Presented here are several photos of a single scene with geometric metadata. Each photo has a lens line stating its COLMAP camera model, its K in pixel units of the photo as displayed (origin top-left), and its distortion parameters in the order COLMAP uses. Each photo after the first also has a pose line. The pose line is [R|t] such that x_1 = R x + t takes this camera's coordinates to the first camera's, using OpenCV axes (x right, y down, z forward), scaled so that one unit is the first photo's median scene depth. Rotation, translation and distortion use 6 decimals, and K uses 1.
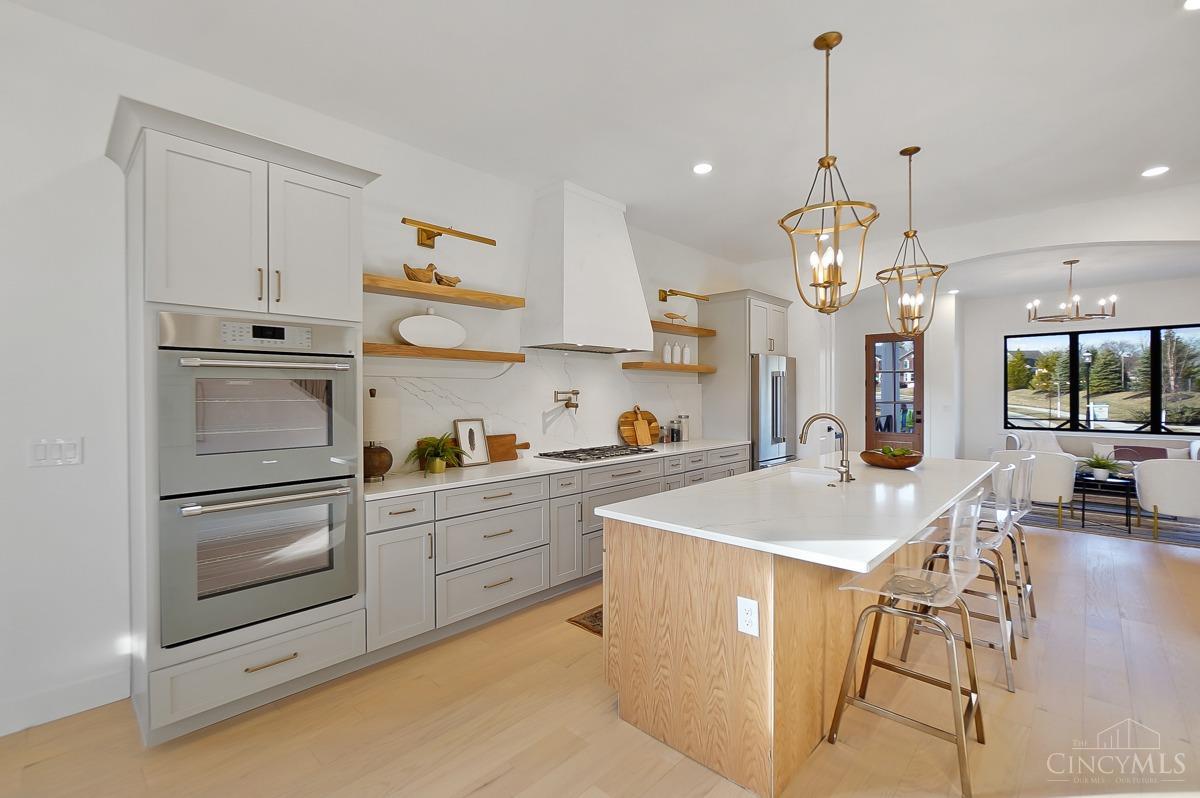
lens RADIAL K [[521.7, 0, 591.8], [0, 521.7, 395.8], [0, 0, 1]] dist [0.000593, -0.000672]
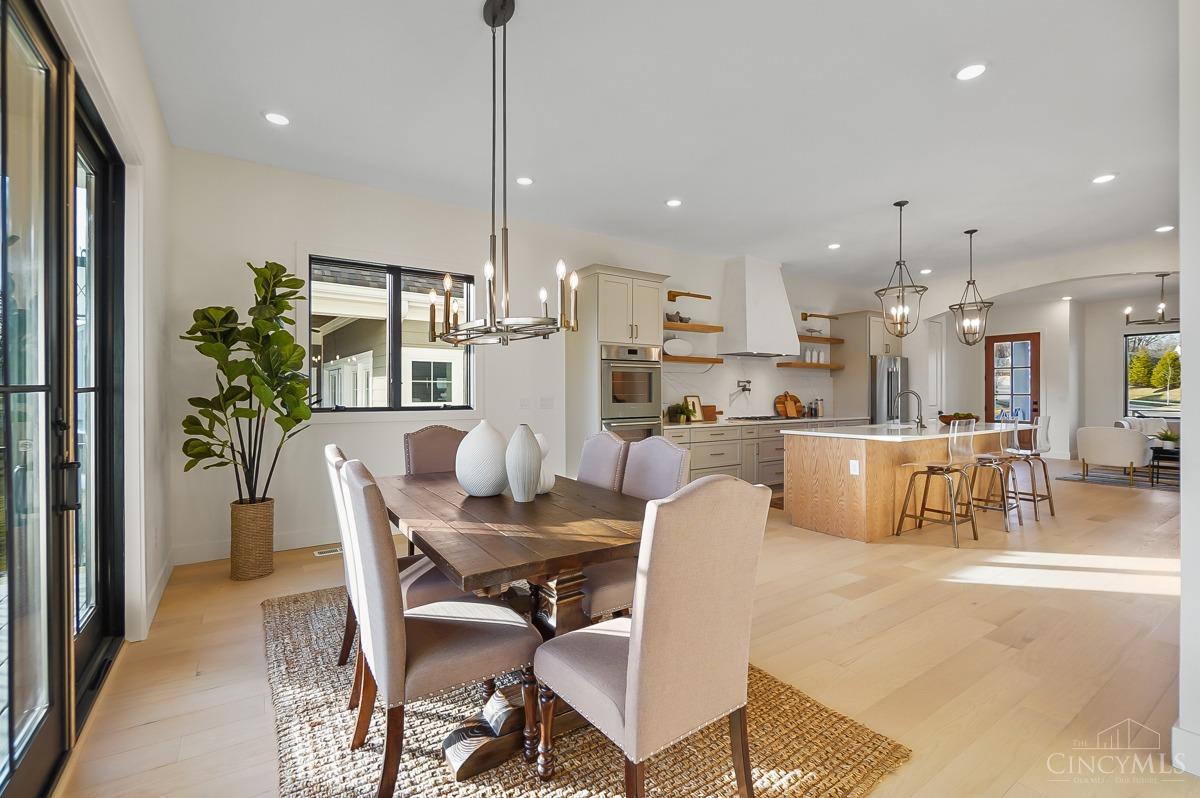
lens RADIAL K [[521.7, 0, 591.8], [0, 521.7, 395.8], [0, 0, 1]] dist [0.000593, -0.000672]
pose [[0.975084, 0.001598, -0.221831, -0.149668], [-0.002000, 0.999997, -0.001587, 0.041329], [0.221828, 0.001991, 0.975084, -0.693293]]
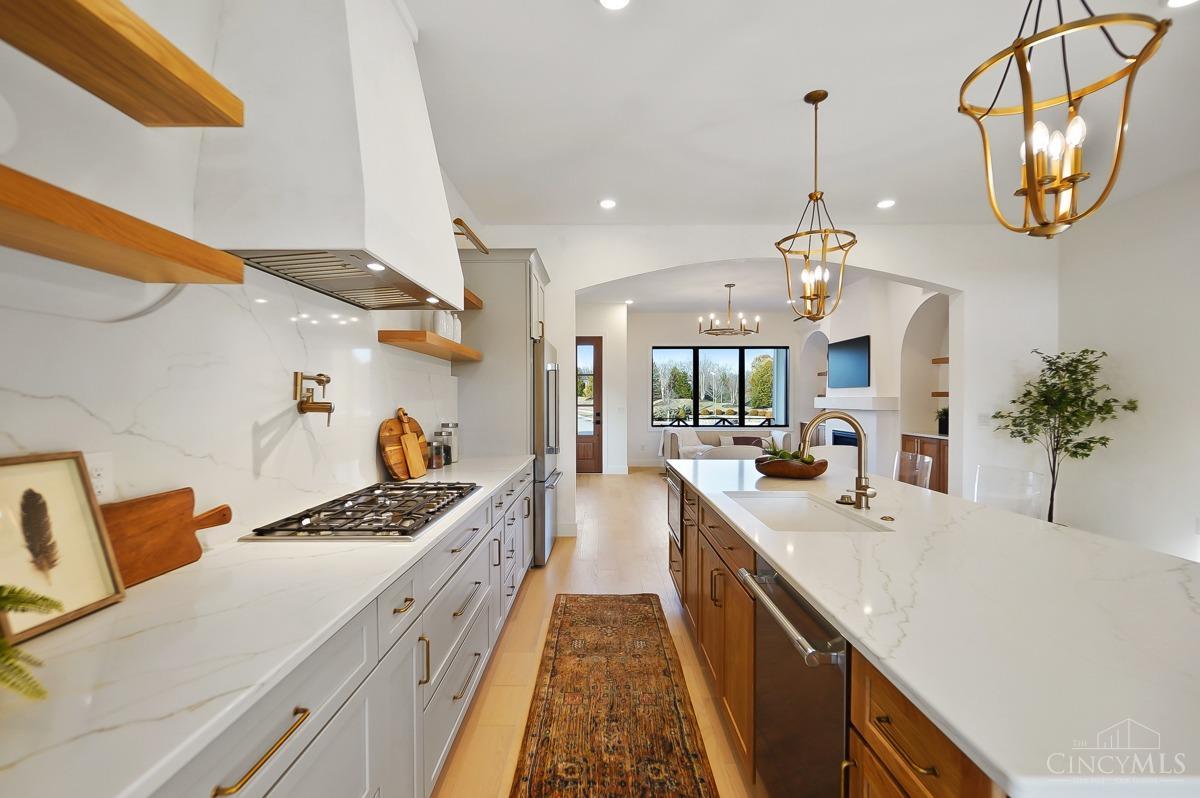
lens RADIAL K [[517.6, 0, 600.7], [0, 517.6, 403.2], [0, 0, 1]] dist [-0.000229, -0.000317]
pose [[0.721224, -0.005360, 0.692681, -0.174236], [0.005381, 0.999983, 0.002135, 0.015458], [-0.692681, 0.002188, 0.721241, 0.511874]]
